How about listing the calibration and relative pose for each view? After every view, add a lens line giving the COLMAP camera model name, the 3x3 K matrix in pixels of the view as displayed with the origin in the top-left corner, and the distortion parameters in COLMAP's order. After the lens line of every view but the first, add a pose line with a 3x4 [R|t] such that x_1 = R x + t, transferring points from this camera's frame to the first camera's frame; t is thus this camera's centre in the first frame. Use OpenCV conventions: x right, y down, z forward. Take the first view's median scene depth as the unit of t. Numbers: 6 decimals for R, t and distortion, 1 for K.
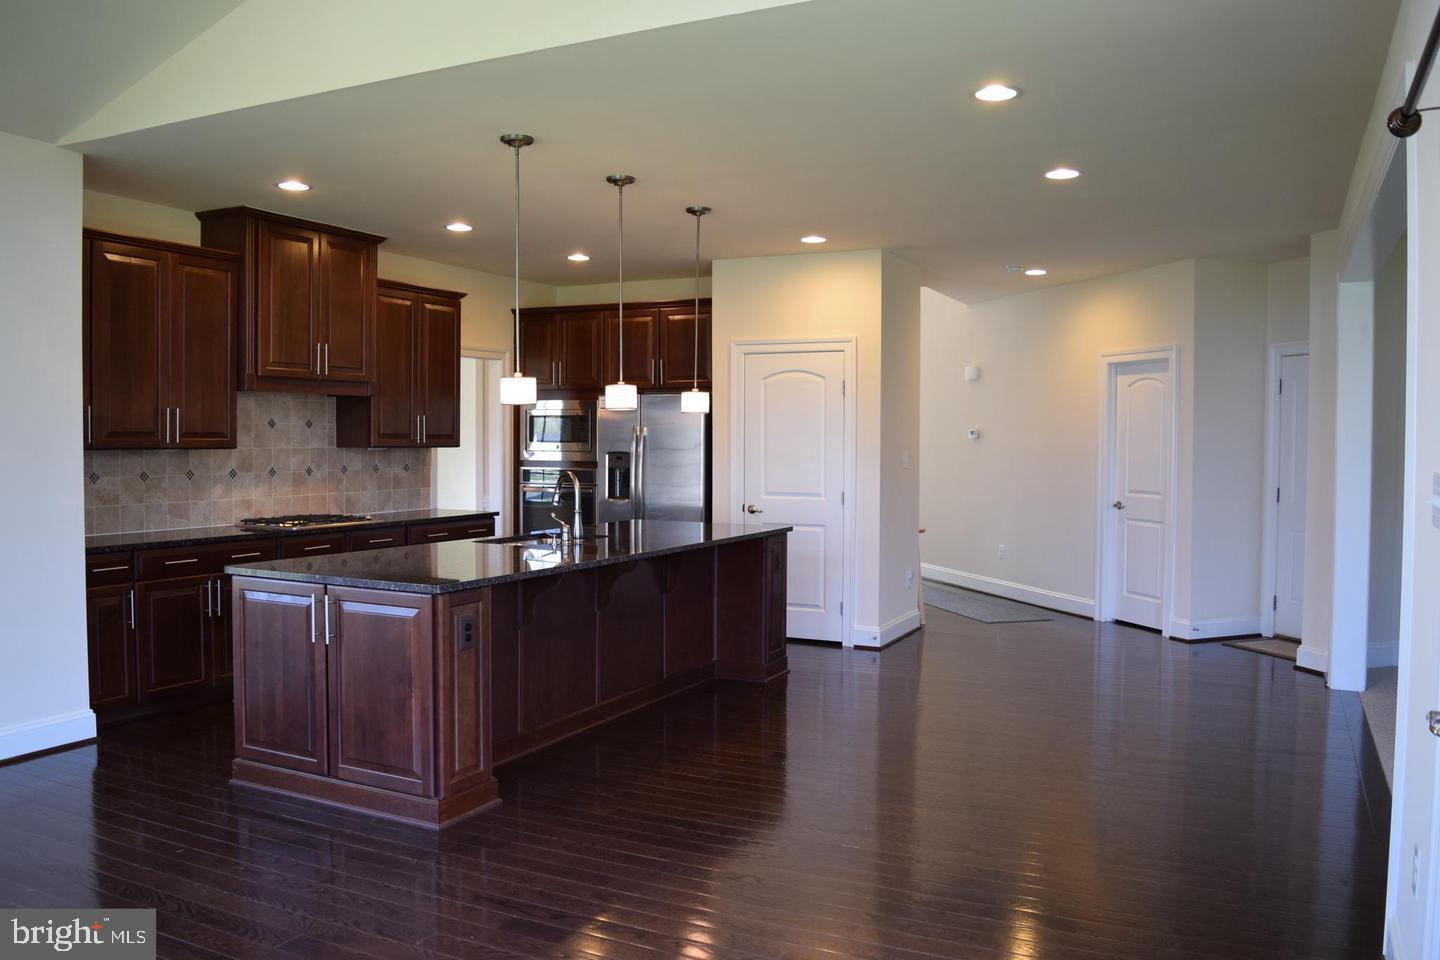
lens RADIAL K [[1131.1, 0, 720.0], [0, 1131.1, 480.0], [0, 0, 1]] dist [-0.088922, 0.006498]
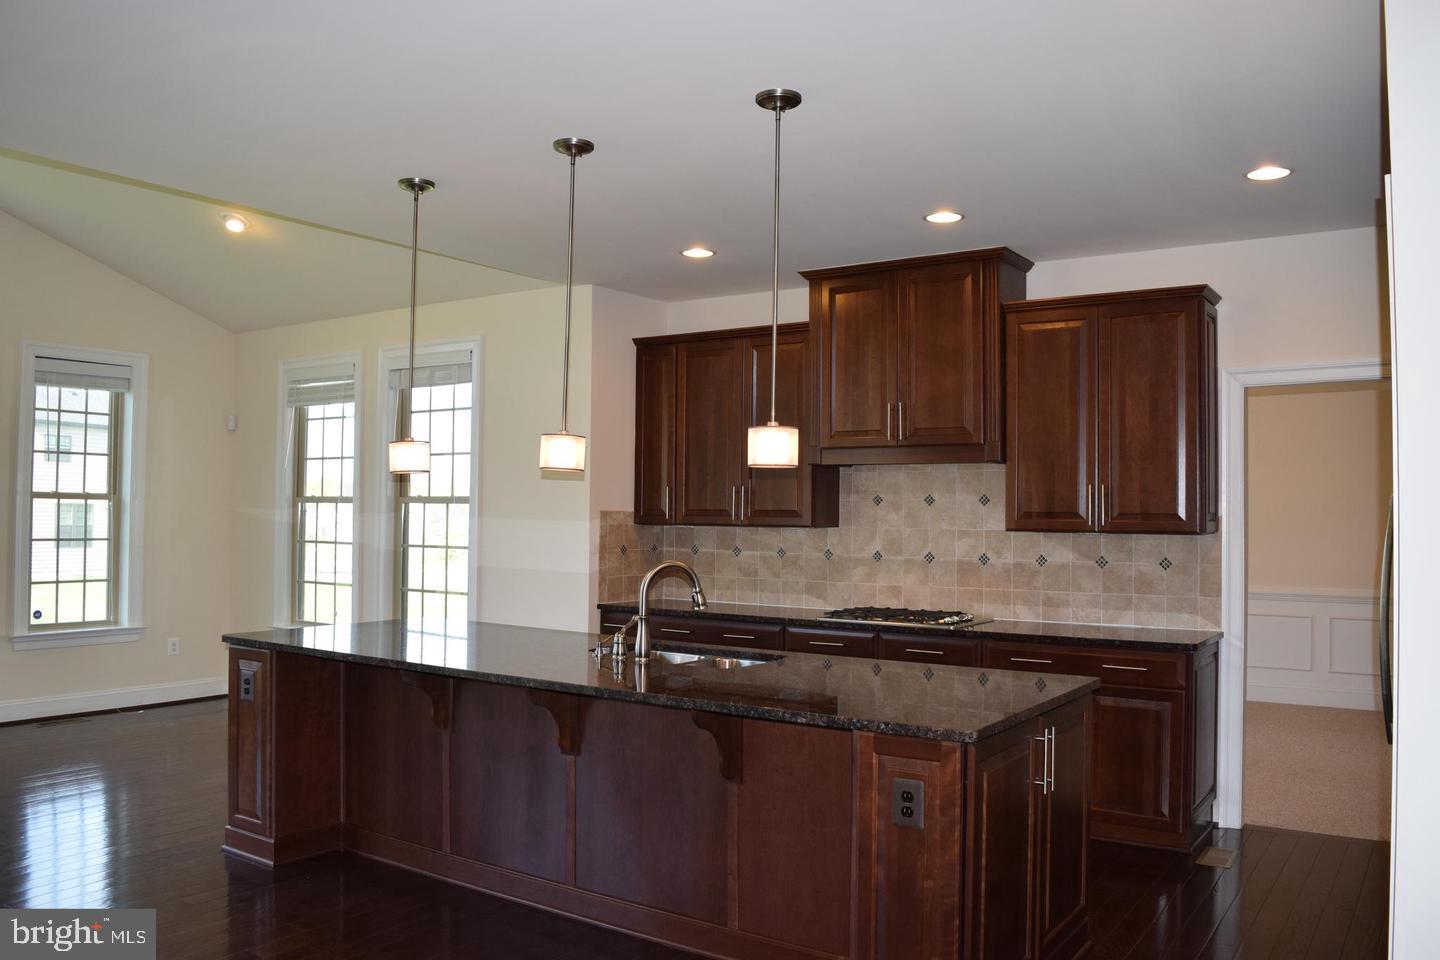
lens RADIAL K [[1131.1, 0, 720.0], [0, 1131.1, 480.0], [0, 0, 1]] dist [-0.088922, 0.006498]
pose [[-0.134281, -0.038735, -0.990186, 0.486732], [-0.048180, 0.998309, -0.032519, -0.030967], [0.989771, 0.043341, -0.135920, 0.980344]]
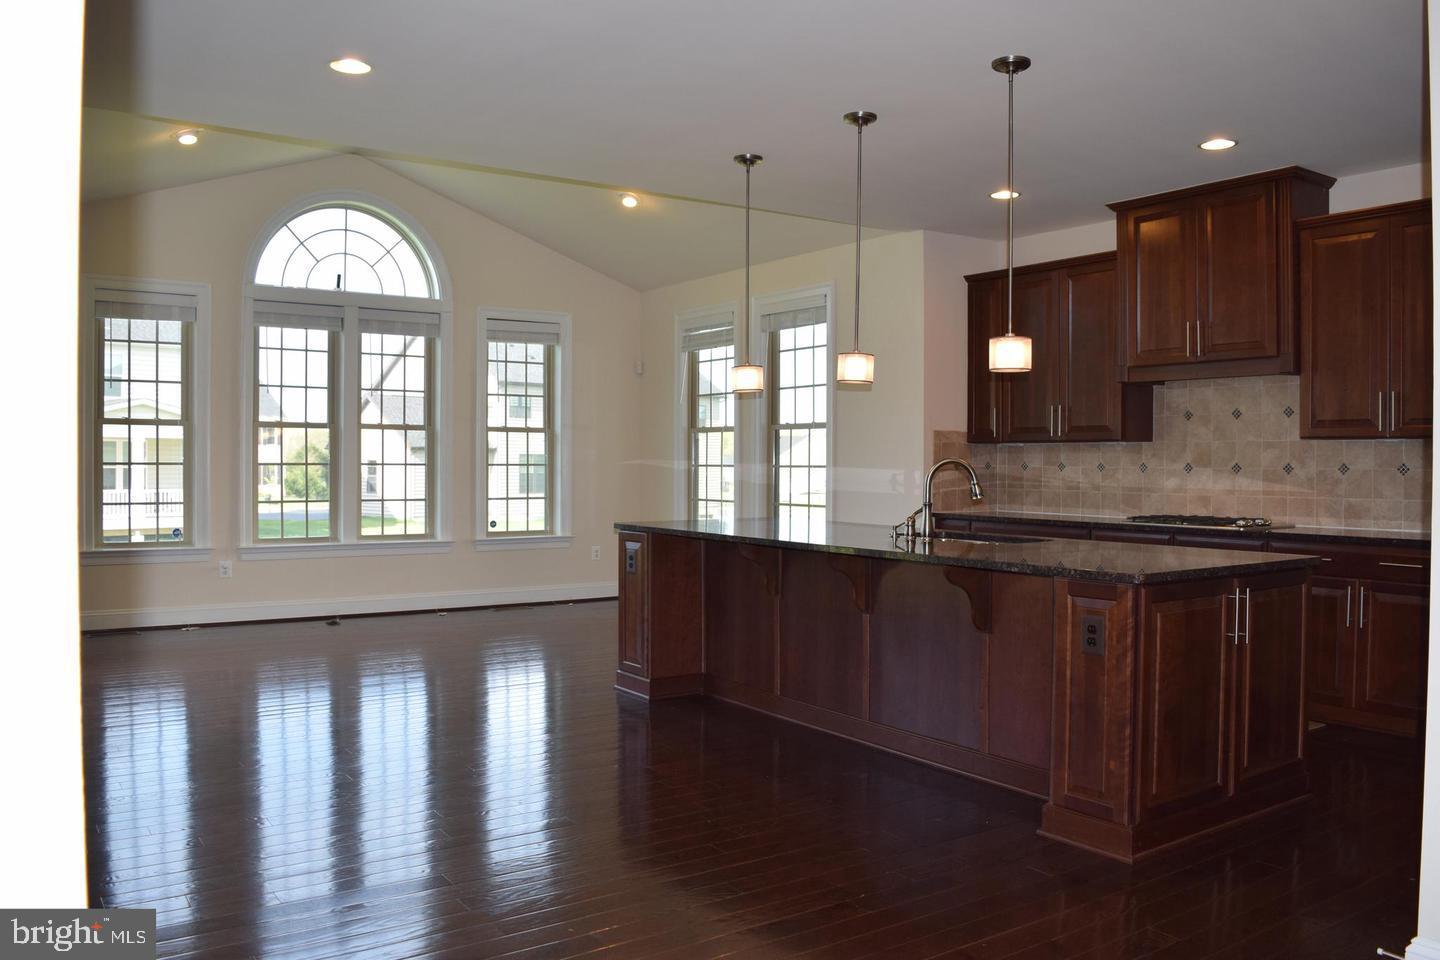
lens RADIAL K [[1131.1, 0, 720.0], [0, 1131.1, 480.0], [0, 0, 1]] dist [-0.088922, 0.006498]
pose [[-0.485337, 0.004371, -0.874316, 0.593960], [-0.040676, 0.998792, 0.027573, -0.005254], [0.873380, 0.048946, -0.484573, 1.097018]]
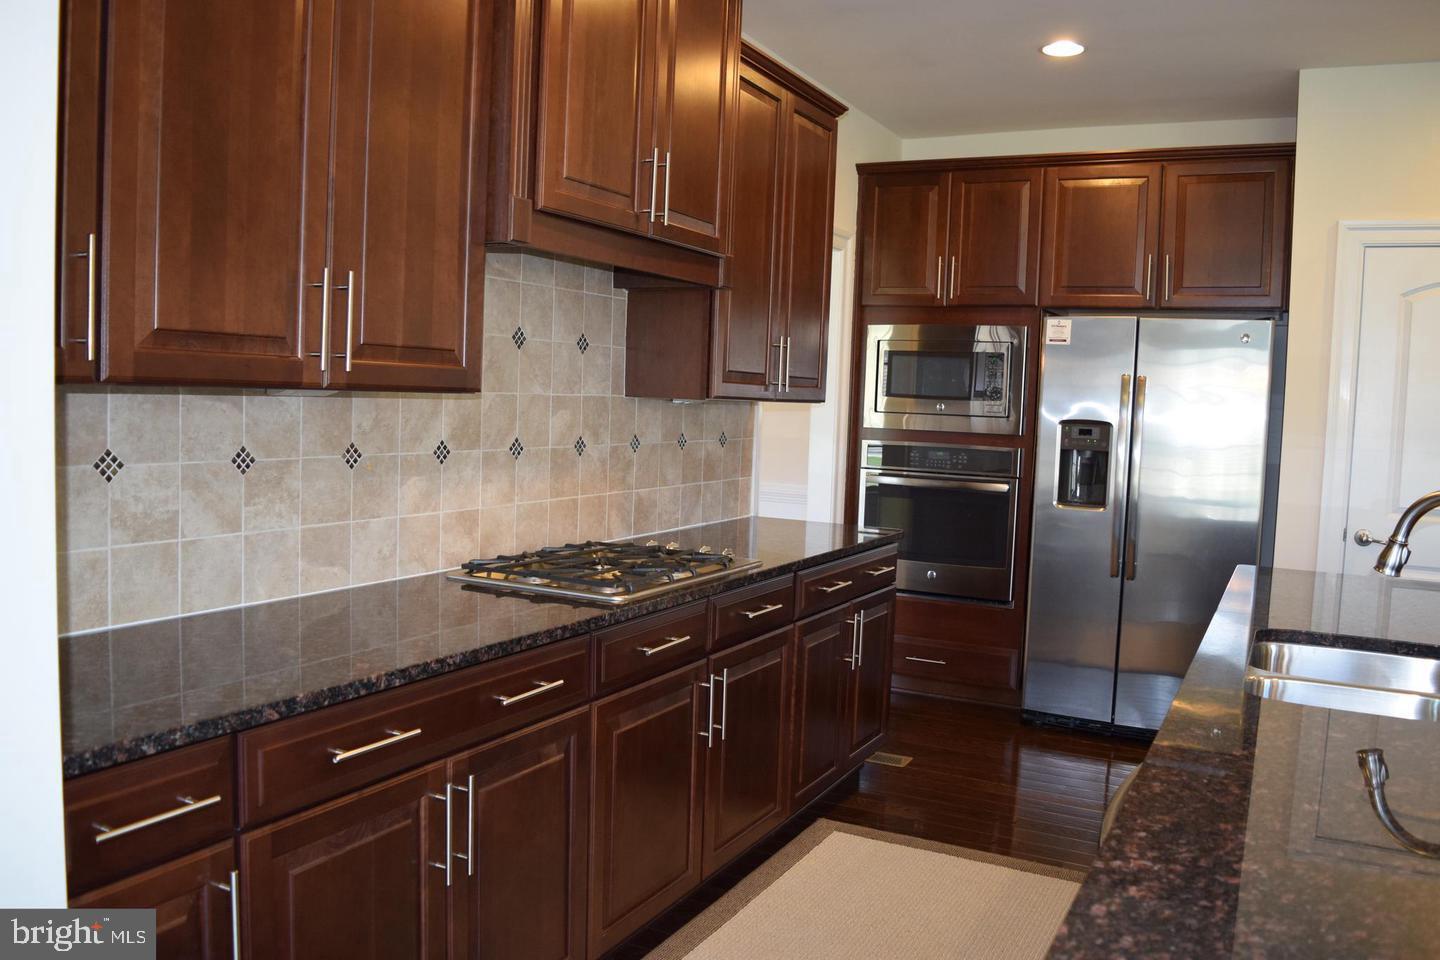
lens RADIAL K [[1131.1, 0, 720.0], [0, 1131.1, 480.0], [0, 0, 1]] dist [-0.088922, 0.006498]
pose [[0.999158, 0.032953, -0.024439, -0.316759], [-0.031962, 0.998694, 0.039866, -0.015230], [0.025721, -0.039051, 0.998906, 0.566320]]
